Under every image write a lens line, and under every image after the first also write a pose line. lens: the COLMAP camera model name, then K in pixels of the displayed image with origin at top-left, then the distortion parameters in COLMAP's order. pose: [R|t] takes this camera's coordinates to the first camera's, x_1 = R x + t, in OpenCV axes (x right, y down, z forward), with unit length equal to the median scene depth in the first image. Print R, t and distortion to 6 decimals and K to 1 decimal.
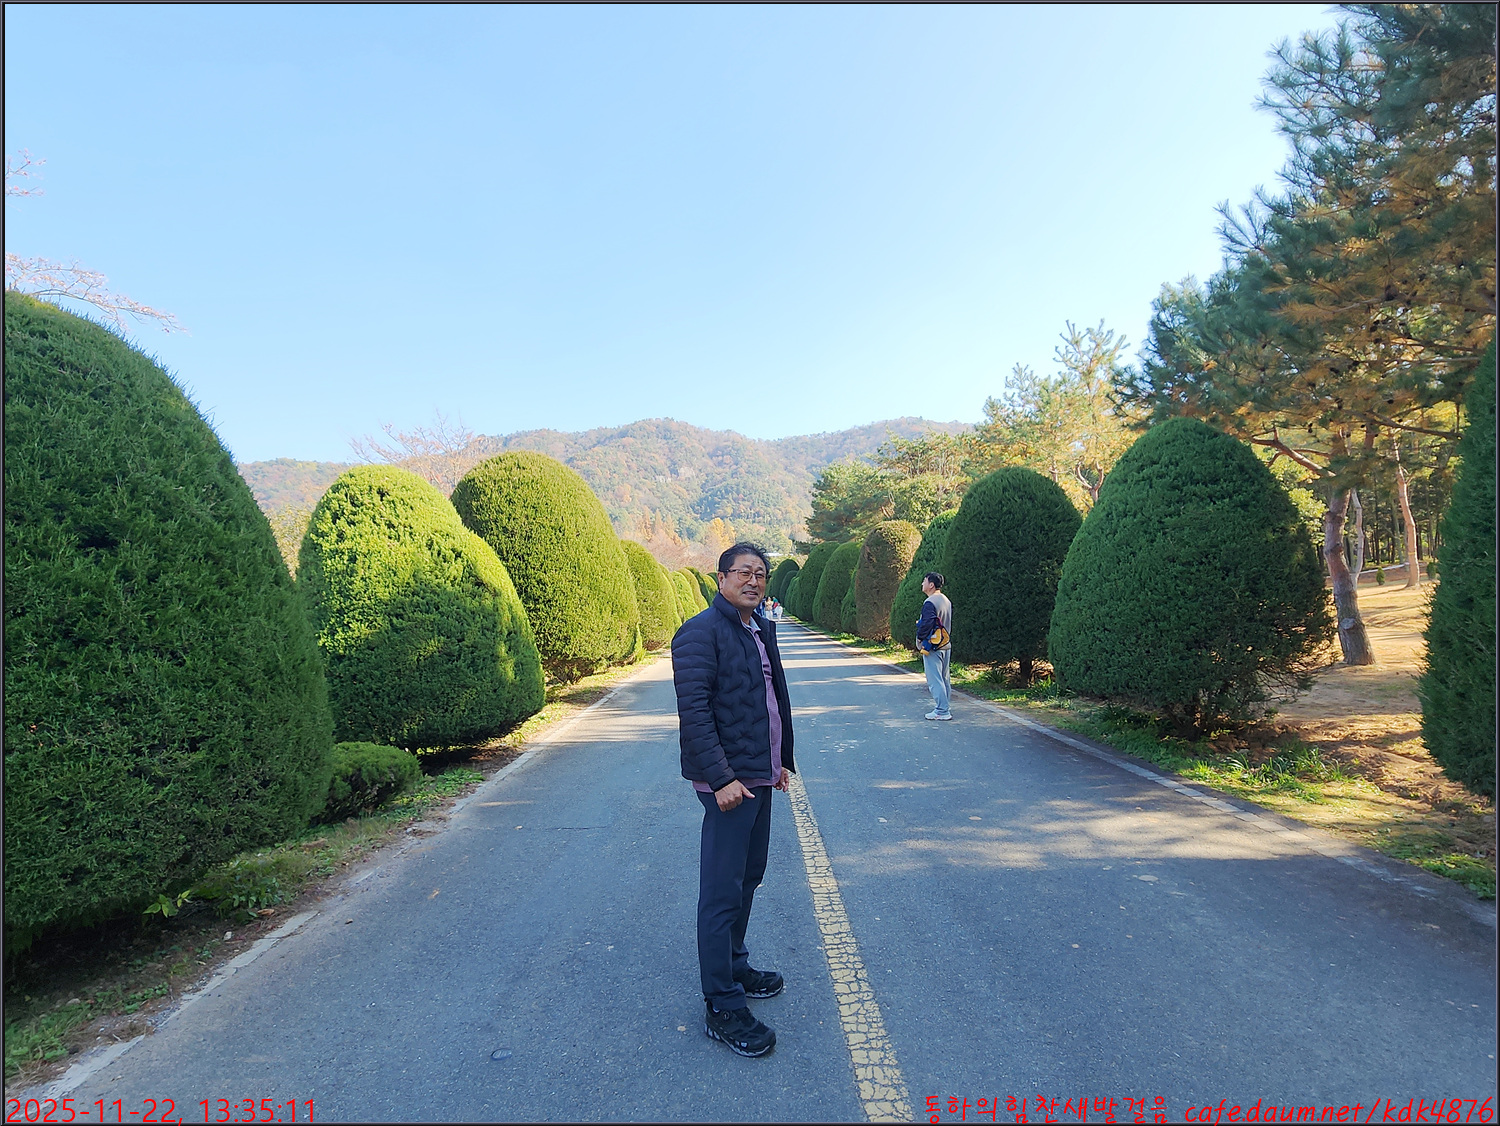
lens RADIAL K [[797.8, 0, 750.0], [0, 797.8, 563.0], [0, 0, 1]] dist [0.002177, -0.000501]
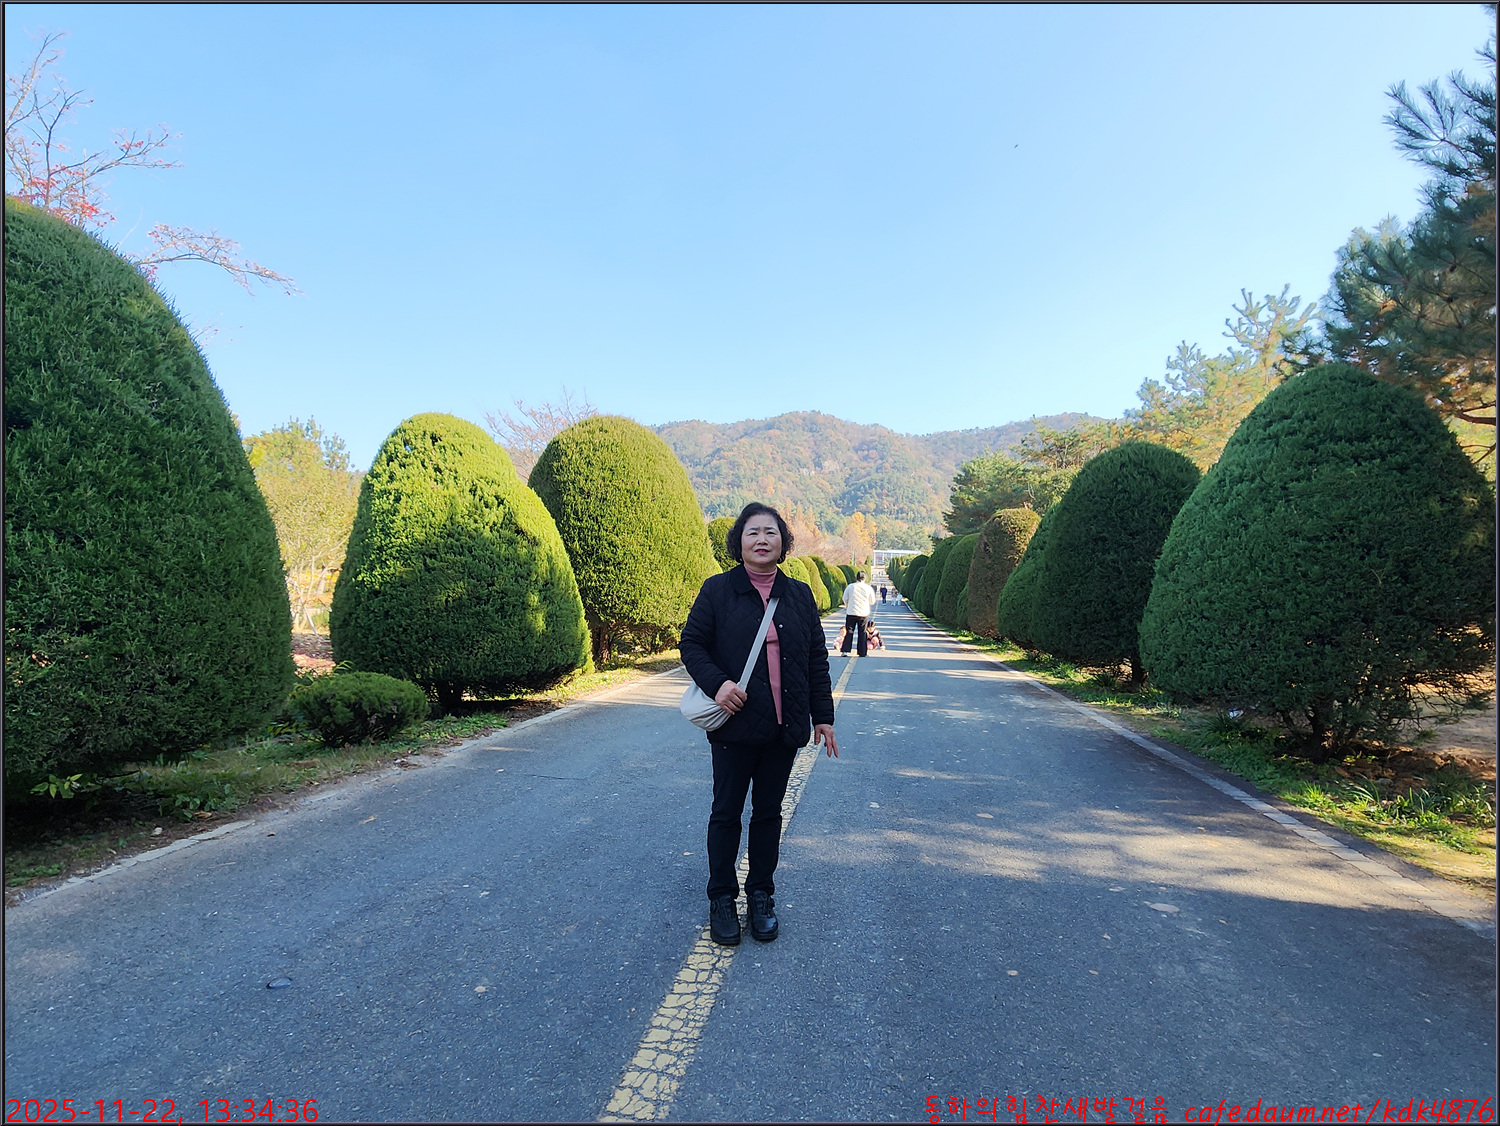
lens RADIAL K [[793.2, 0, 726.0], [0, 793.2, 566.0], [0, 0, 1]] dist [0.003762, -0.001972]
pose [[0.976305, 0.053798, -0.209604, 0.118296], [-0.051650, 0.998542, 0.015711, 0.038397], [0.210143, -0.004513, 0.977660, 0.083446]]
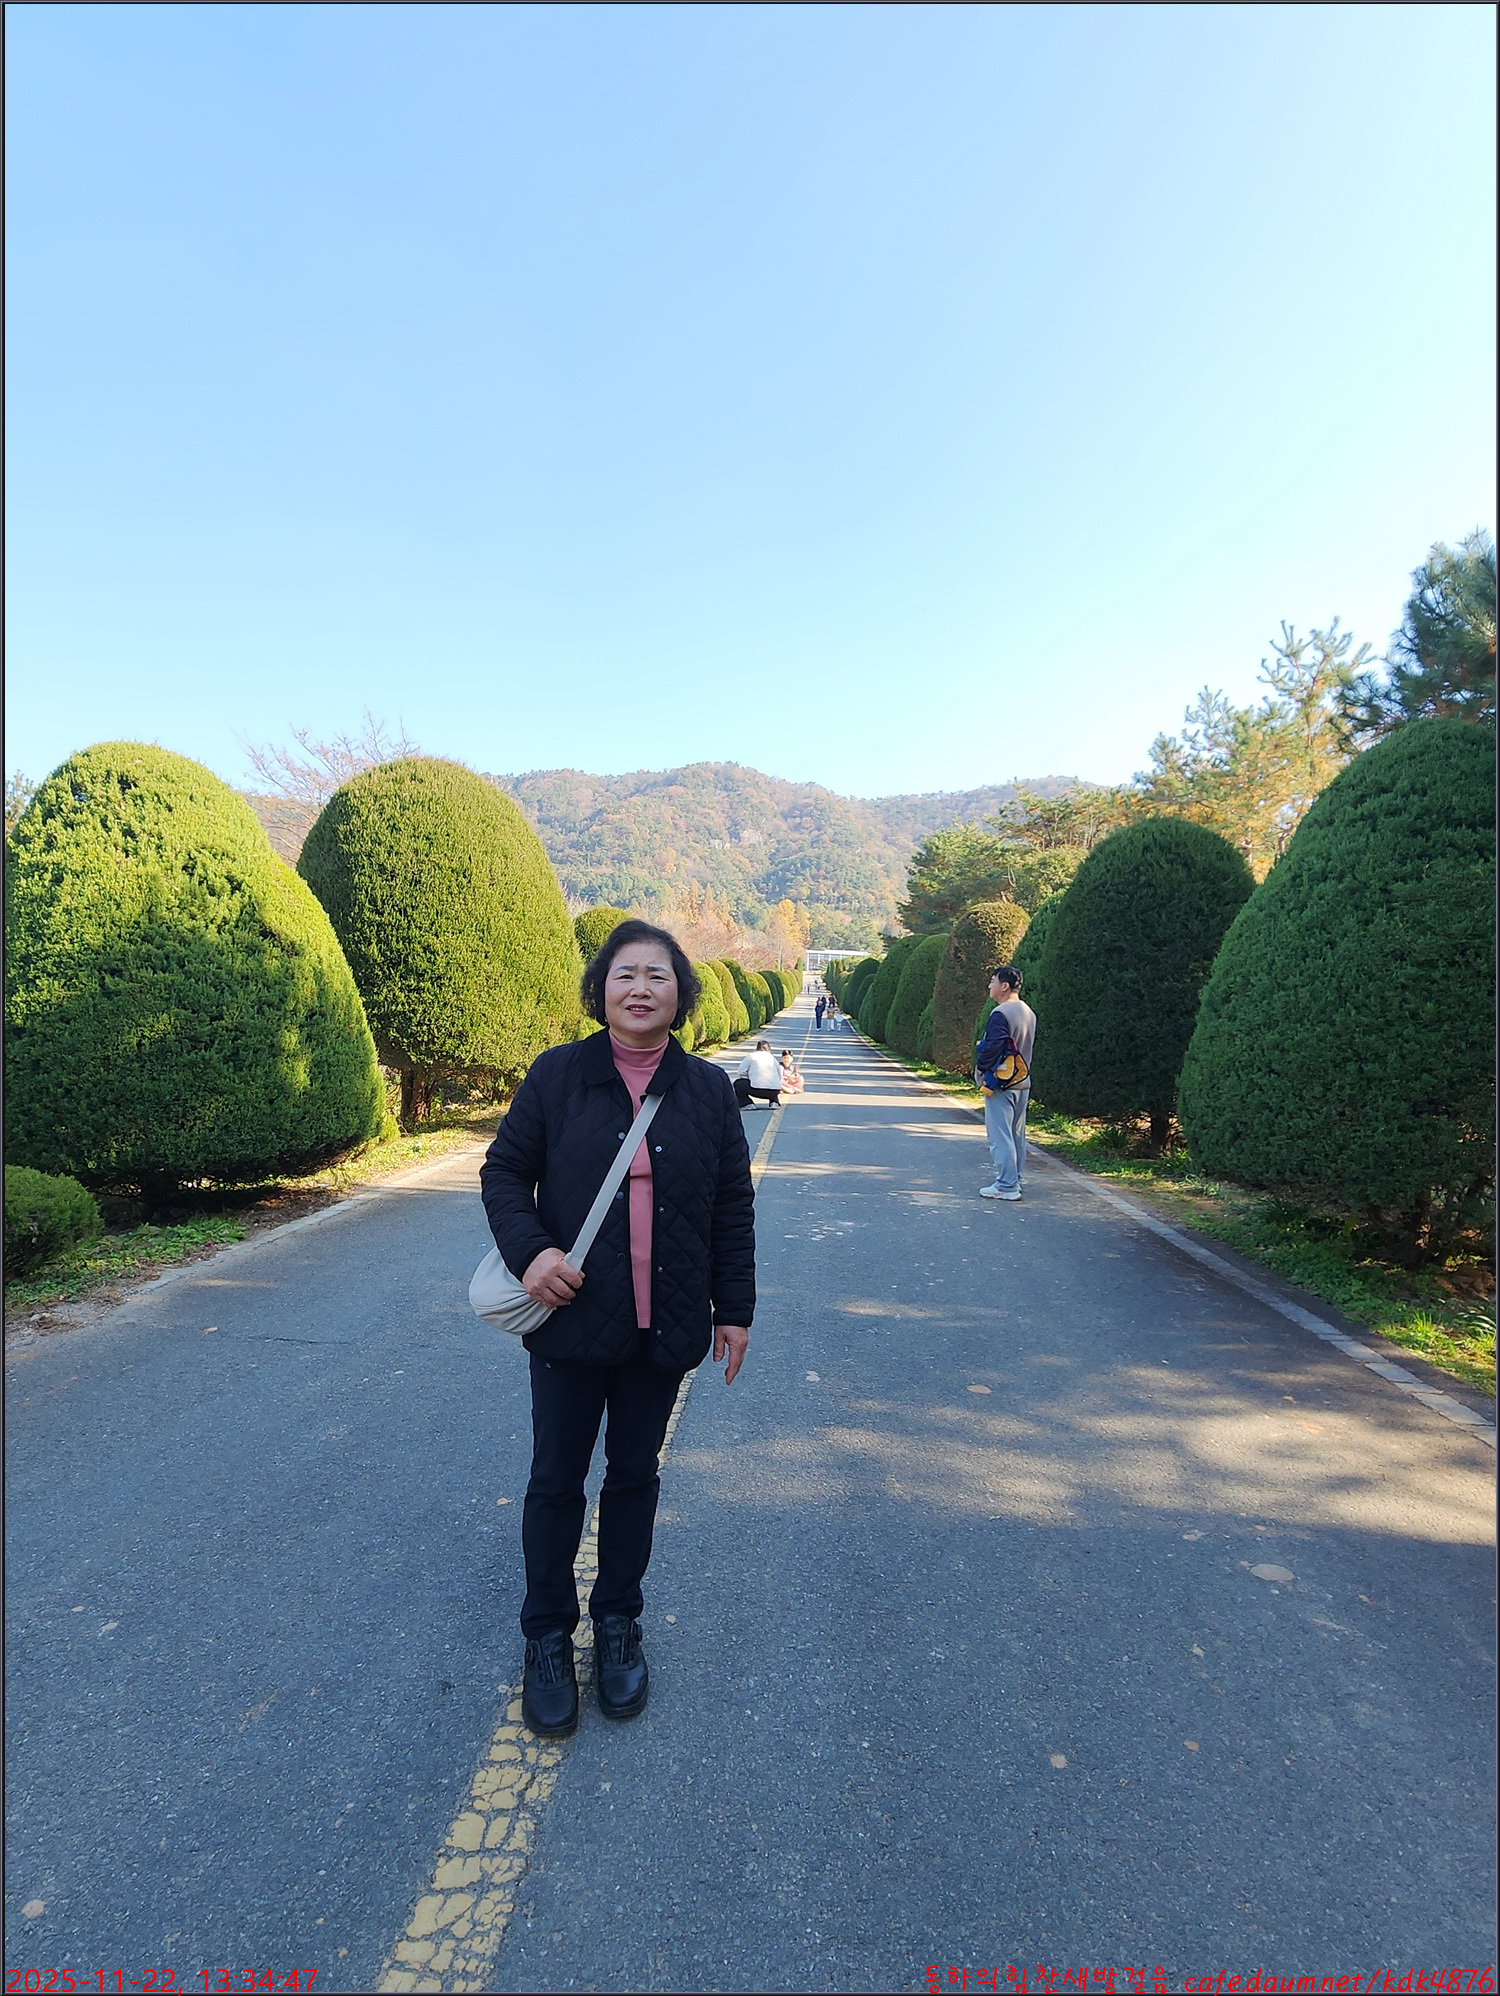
lens RADIAL K [[1055.4, 0, 751.9], [0, 1055.4, 1001.5], [0, 0, 1]] dist [0.003762, -0.001972]
pose [[0.995013, 0.063852, -0.076636, 0.110402], [-0.060986, 0.997370, 0.039175, 0.022755], [0.078936, -0.034306, 0.996289, 0.181735]]
